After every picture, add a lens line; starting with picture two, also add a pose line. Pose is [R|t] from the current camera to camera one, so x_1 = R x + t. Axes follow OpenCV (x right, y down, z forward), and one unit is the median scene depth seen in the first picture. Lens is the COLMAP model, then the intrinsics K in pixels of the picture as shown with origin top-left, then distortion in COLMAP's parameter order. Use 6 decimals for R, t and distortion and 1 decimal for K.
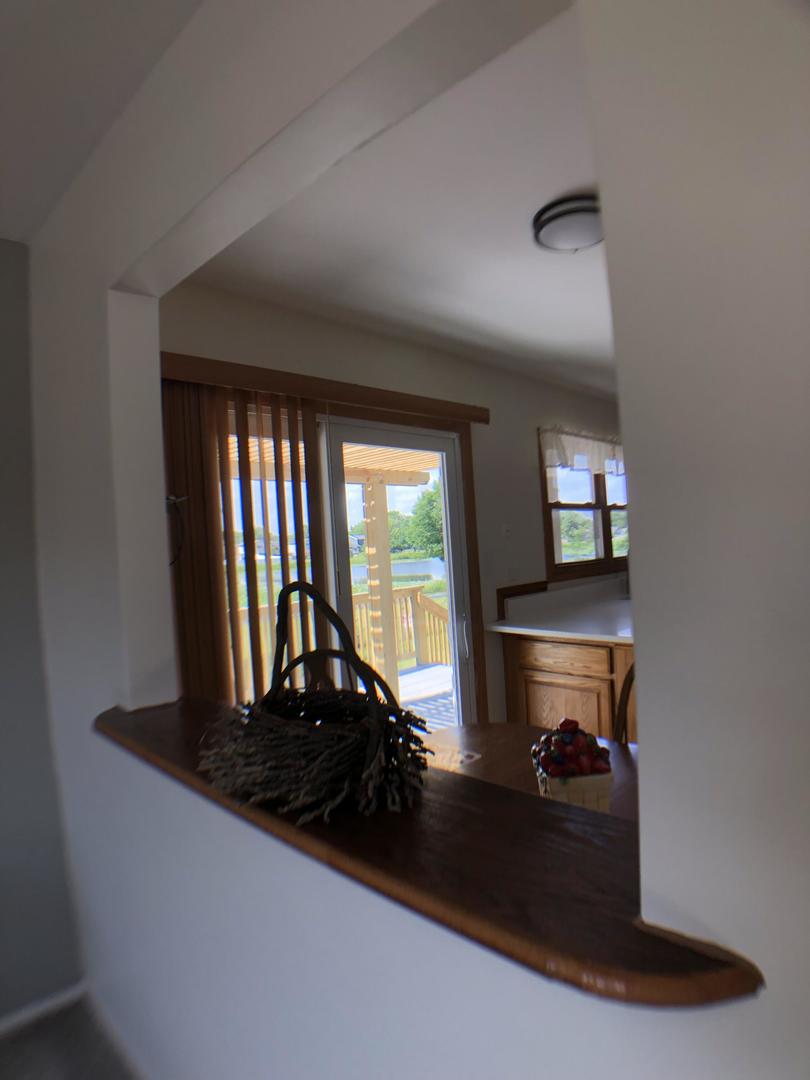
lens RADIAL K [[614.6, 0, 400.3], [0, 614.6, 545.7], [0, 0, 1]] dist [-0.085193, 0.013408]
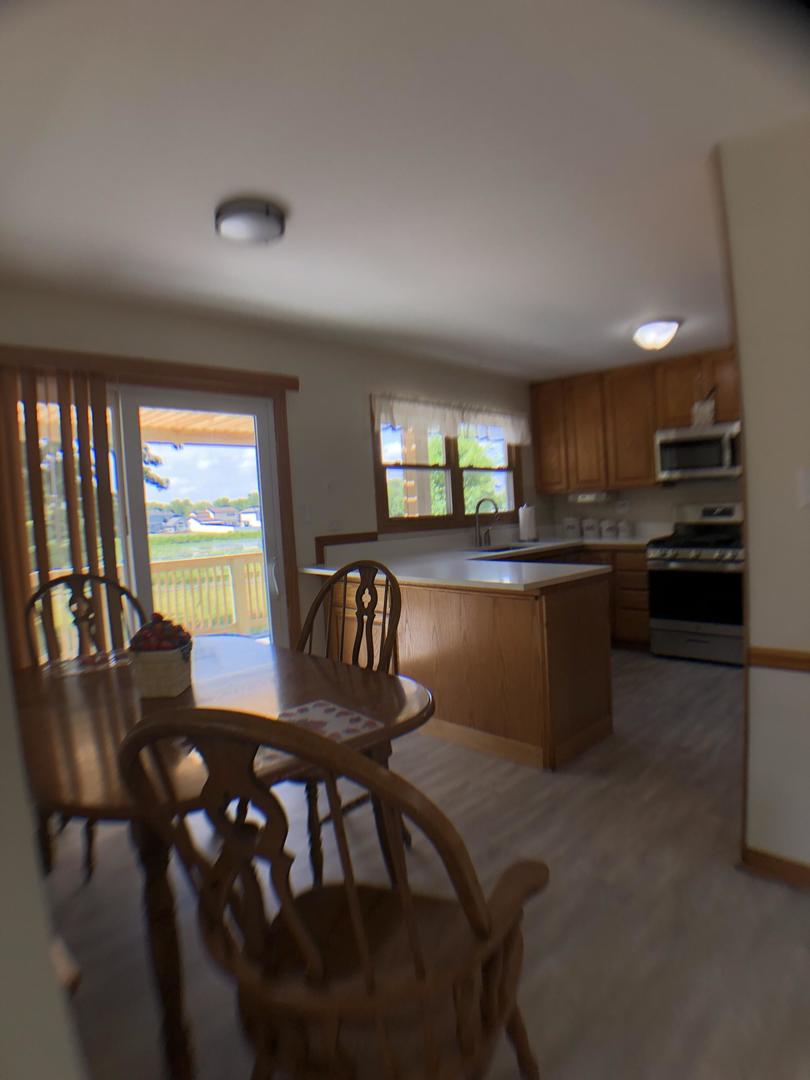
lens RADIAL K [[614.6, 0, 408.7], [0, 614.6, 537.1], [0, 0, 1]] dist [-0.085193, 0.013408]
pose [[0.999931, 0.010273, -0.005618, 0.354232], [-0.010044, 0.999169, 0.039497, 0.025301], [0.006019, -0.039437, 0.999204, -0.142232]]
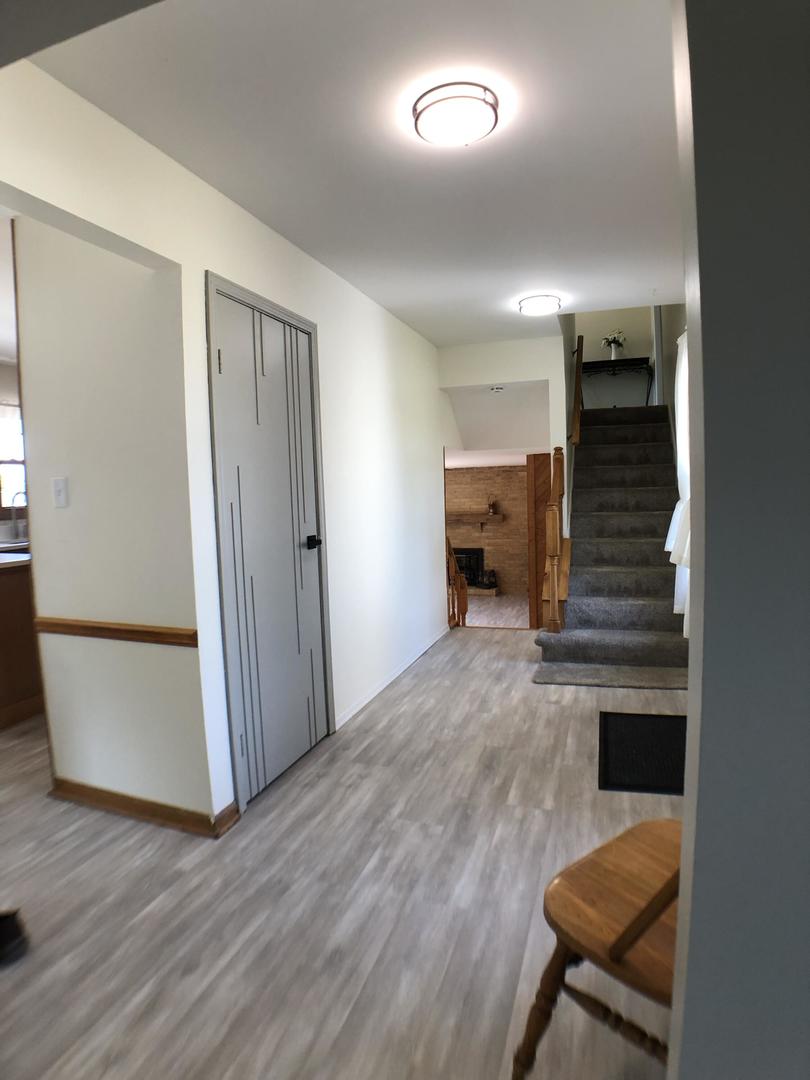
lens RADIAL K [[614.6, 0, 405.8], [0, 614.6, 547.4], [0, 0, 1]] dist [-0.085193, 0.013408]
pose [[0.907168, -0.000227, 0.420768, 0.784679], [-0.027768, 0.997788, 0.060404, 0.008983], [-0.419851, -0.066480, 0.905155, -0.407896]]
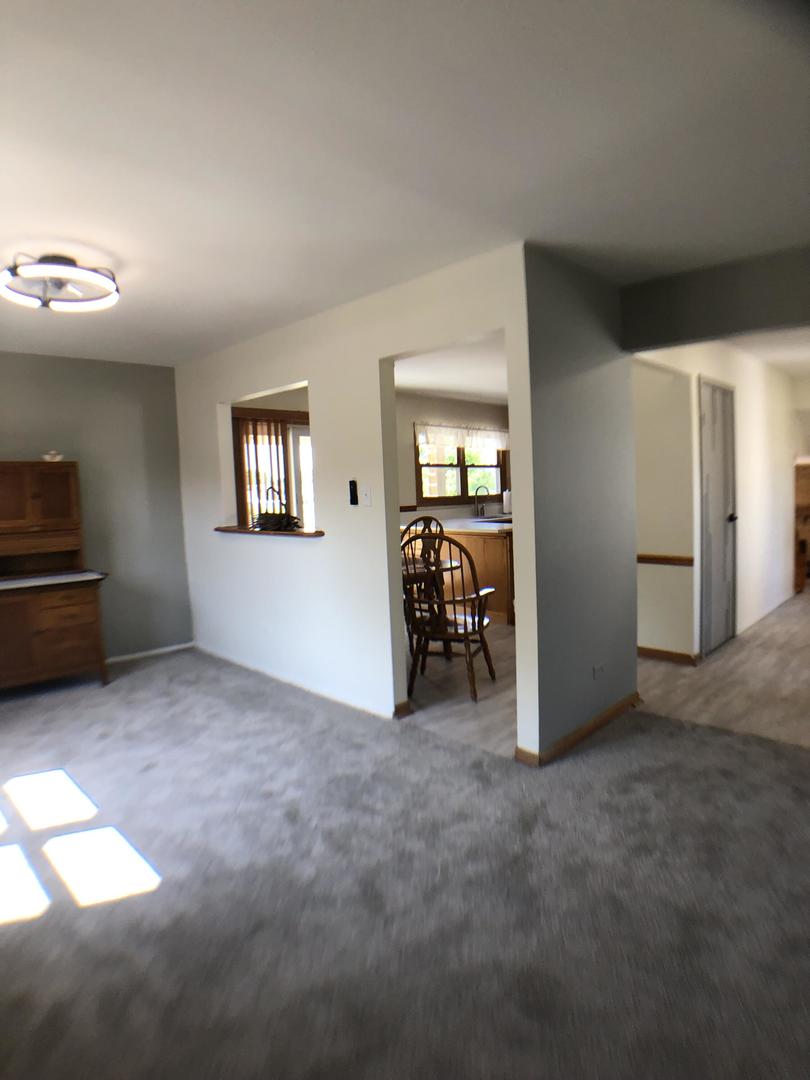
lens RADIAL K [[614.6, 0, 398.6], [0, 614.6, 544.6], [0, 0, 1]] dist [-0.085193, 0.013408]
pose [[0.999504, 0.028752, -0.012856, 0.249250], [-0.027562, 0.996019, 0.084773, 0.022031], [0.015243, -0.084377, 0.996317, -1.014380]]
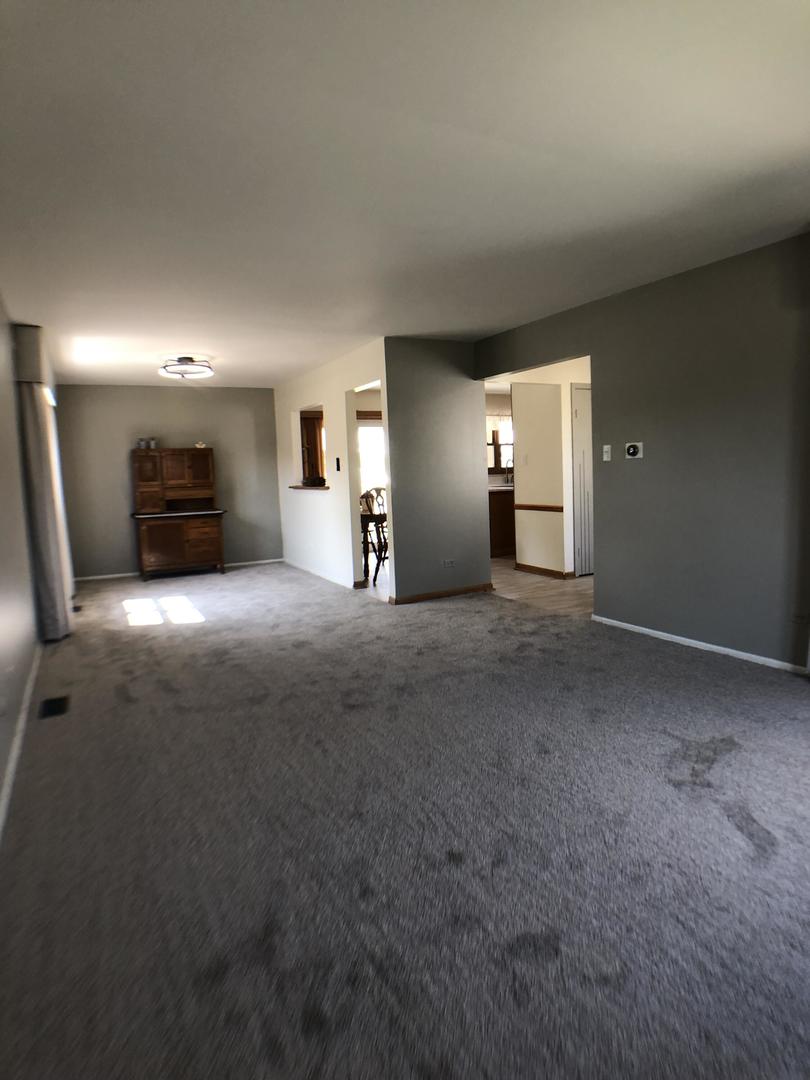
lens RADIAL K [[614.6, 0, 399.1], [0, 614.6, 521.2], [0, 0, 1]] dist [-0.085193, 0.013408]
pose [[0.950688, 0.048895, -0.306271, 0.958903], [-0.020946, 0.995362, 0.093888, 0.017822], [0.309441, -0.082843, 0.947303, -1.751510]]
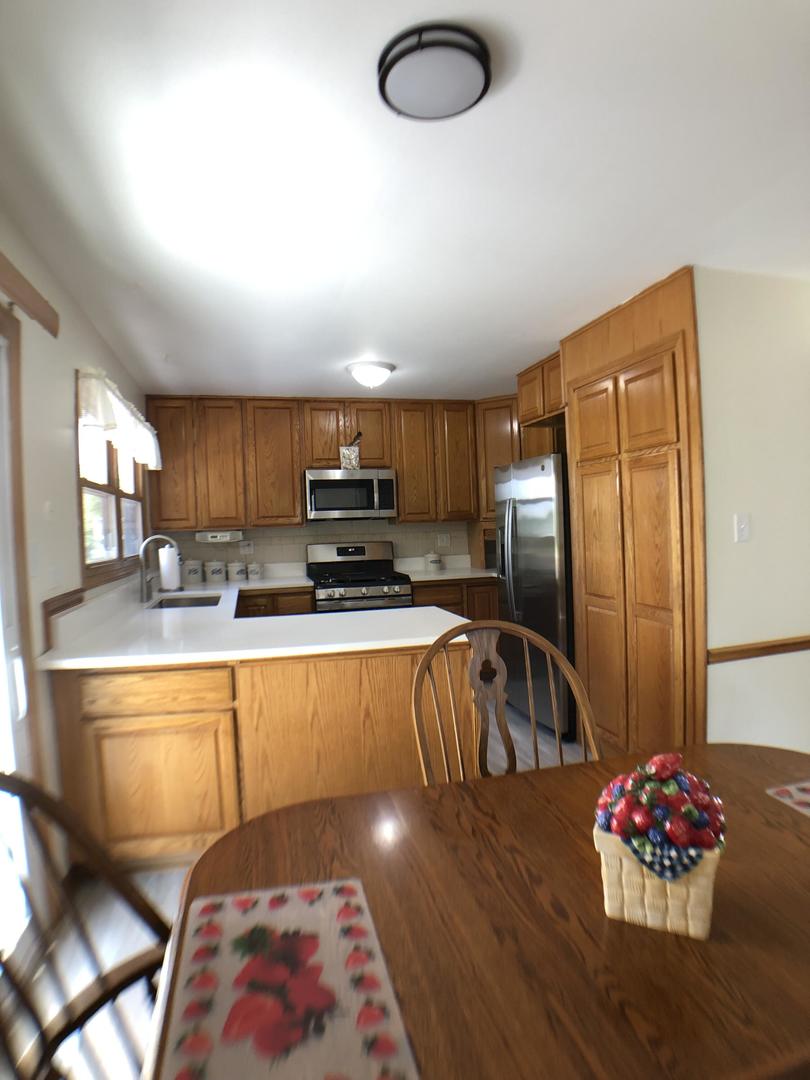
lens RADIAL K [[614.6, 0, 402.9], [0, 614.6, 541.8], [0, 0, 1]] dist [-0.085193, 0.013408]
pose [[0.536196, 0.013648, 0.843983, -0.171143], [0.009920, 0.999698, -0.022469, 0.027543], [-0.844035, 0.020420, 0.535898, 0.373776]]
